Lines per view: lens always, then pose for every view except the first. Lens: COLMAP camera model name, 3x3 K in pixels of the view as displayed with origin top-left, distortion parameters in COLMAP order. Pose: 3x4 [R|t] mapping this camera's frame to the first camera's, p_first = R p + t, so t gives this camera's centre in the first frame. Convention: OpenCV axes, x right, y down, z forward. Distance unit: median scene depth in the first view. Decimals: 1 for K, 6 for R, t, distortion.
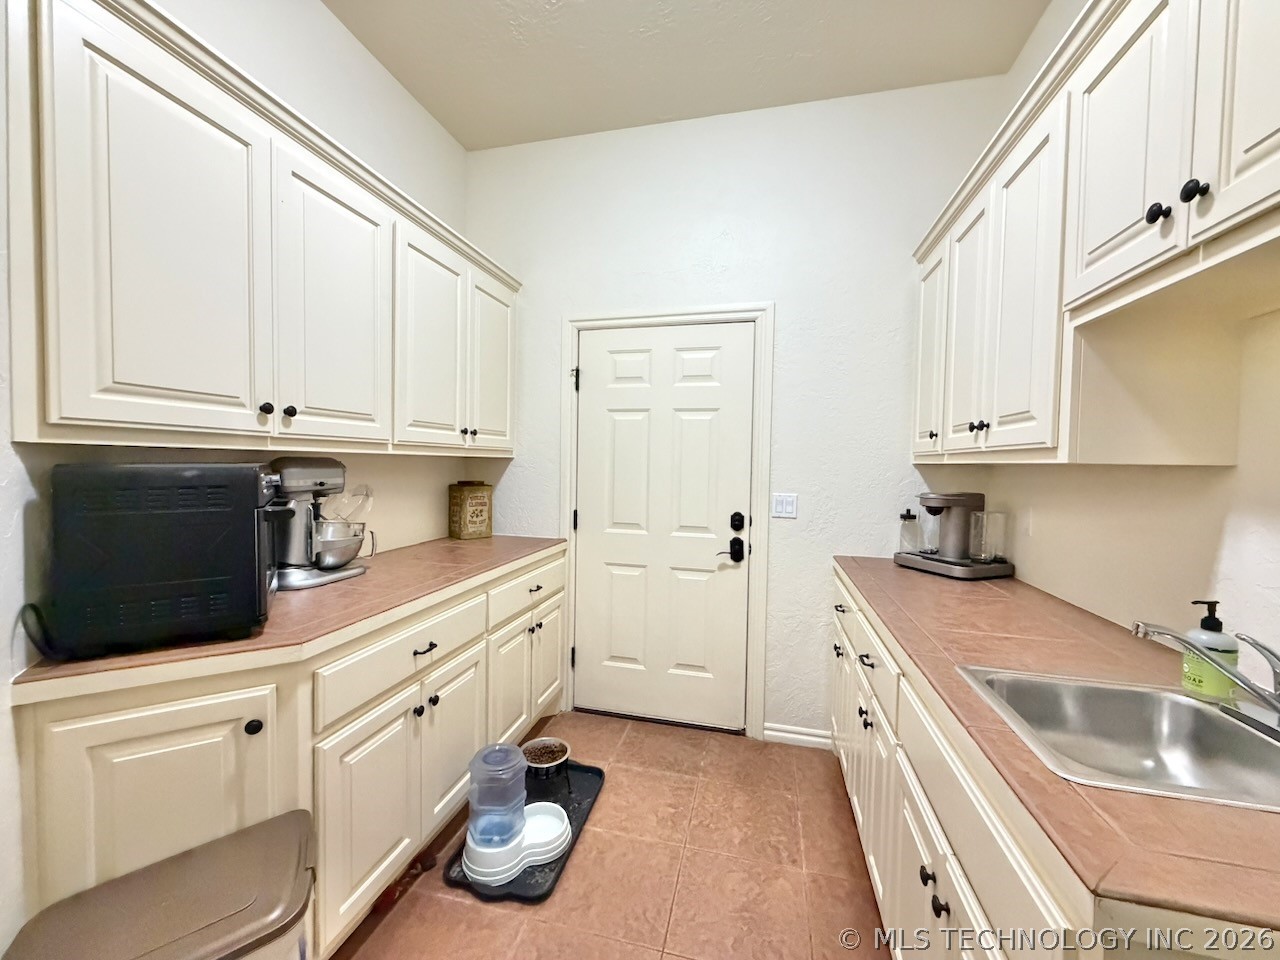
lens RADIAL K [[507.6, 0, 640.0], [0, 507.6, 480.0], [0, 0, 1]] dist [-0.000767, 0.000030]
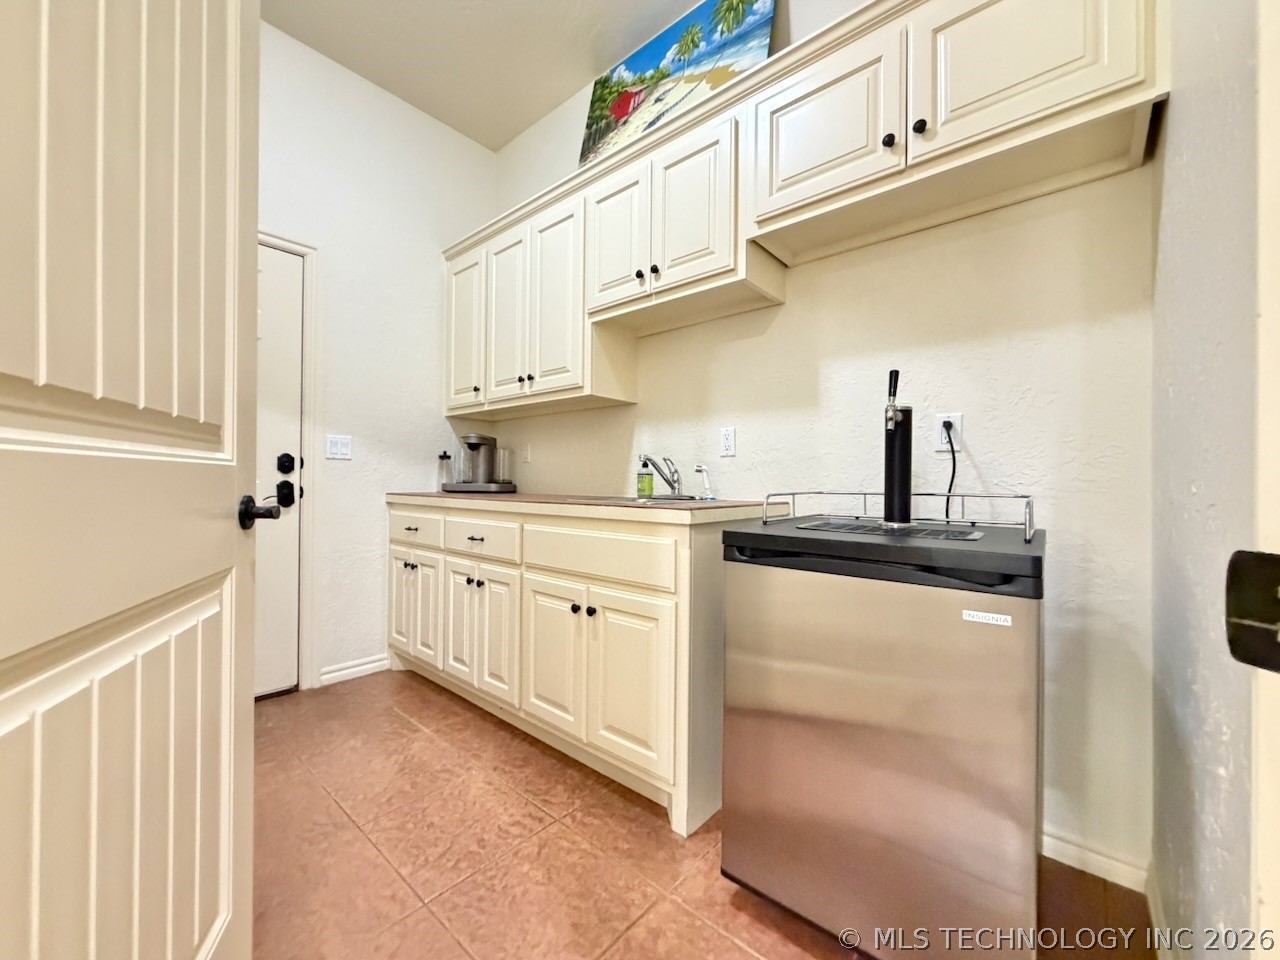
lens RADIAL K [[507.6, 0, 640.0], [0, 507.6, 480.0], [0, 0, 1]] dist [-0.000767, 0.000030]
pose [[0.454405, -0.009394, 0.890746, -0.432168], [0.031360, 0.999493, -0.005458, 0.173276], [-0.890243, 0.030414, 0.454469, -0.005823]]
